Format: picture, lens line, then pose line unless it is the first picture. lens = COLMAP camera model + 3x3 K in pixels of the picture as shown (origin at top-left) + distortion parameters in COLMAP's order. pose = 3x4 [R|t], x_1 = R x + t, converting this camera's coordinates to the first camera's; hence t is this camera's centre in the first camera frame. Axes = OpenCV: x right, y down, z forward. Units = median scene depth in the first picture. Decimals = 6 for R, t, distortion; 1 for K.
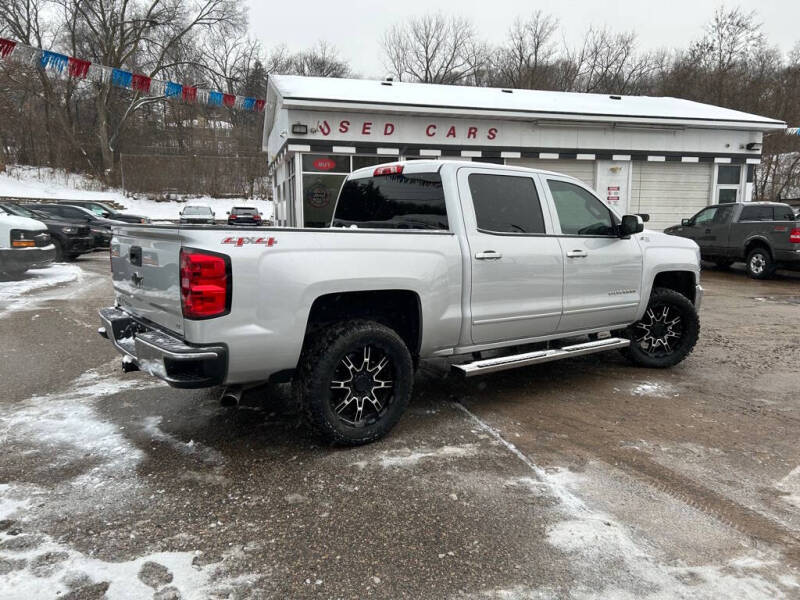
lens RADIAL K [[597.0, 0, 394.0], [0, 597.0, 302.5], [0, 0, 1]] dist [0.055162, -0.055028]
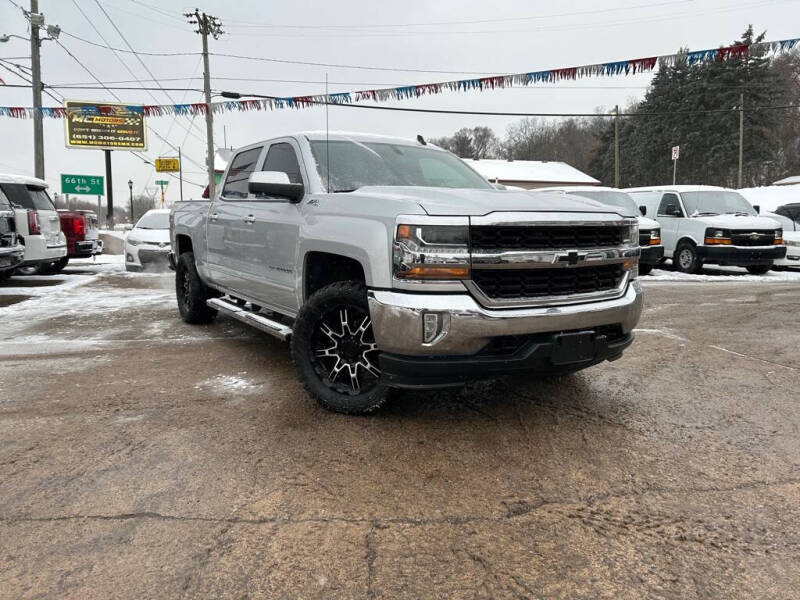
lens RADIAL K [[597.0, 0, 394.4], [0, 597.0, 293.4], [0, 0, 1]] dist [0.055162, -0.055028]
pose [[-0.089954, 0.101144, -0.990797, 1.270695], [-0.149325, 0.982215, 0.113825, -0.107572], [0.984688, 0.158189, -0.073250, 1.332131]]
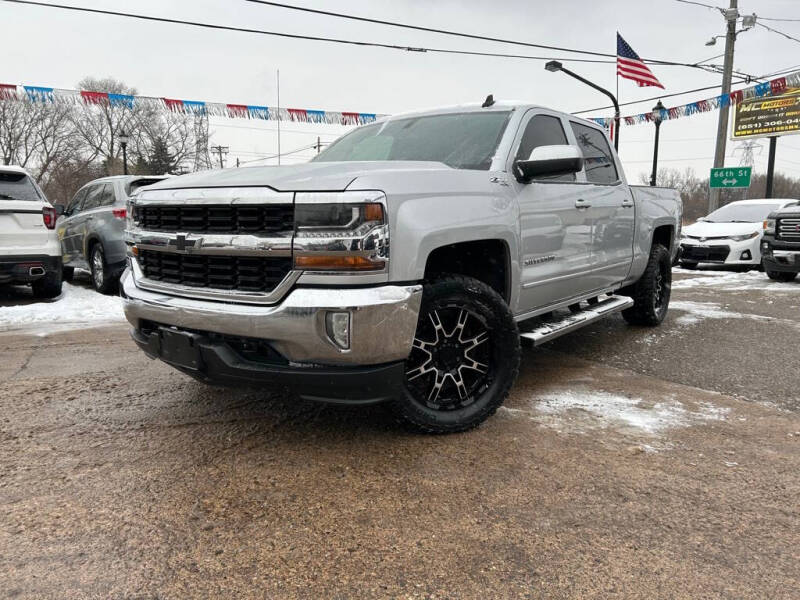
lens RADIAL K [[594.2, 0, 396.8], [0, 594.2, 295.3], [0, 0, 1]] dist [0.058450, -0.059313]
pose [[-0.963887, 0.025365, -0.265102, 0.541014], [-0.044641, 0.965979, 0.254737, -0.204869], [0.262544, 0.257372, -0.929962, 2.064761]]
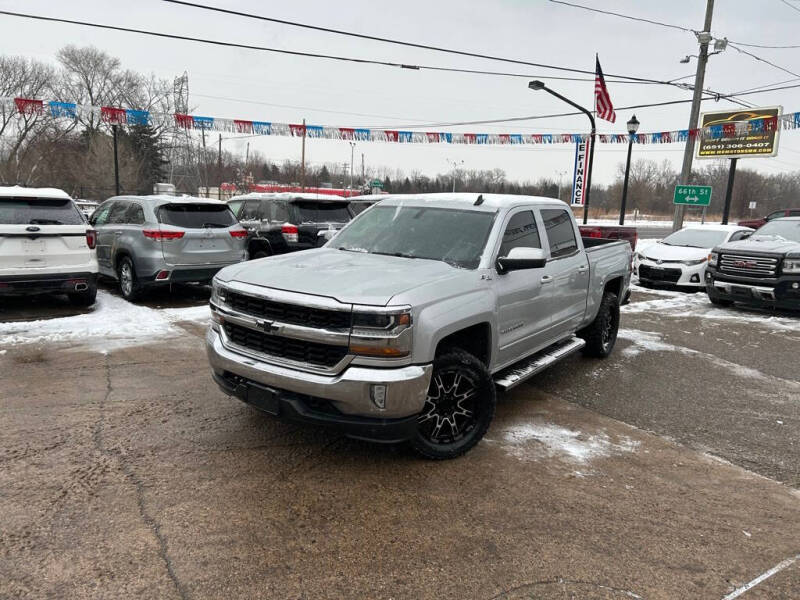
lens RADIAL K [[594.2, 0, 397.3], [0, 594.2, 297.6], [0, 0, 1]] dist [0.058450, -0.059313]
pose [[-0.953064, 0.003759, -0.302747, 0.663585], [-0.088750, 0.952532, 0.291215, -0.391967], [0.289471, 0.304415, -0.907490, 2.254680]]
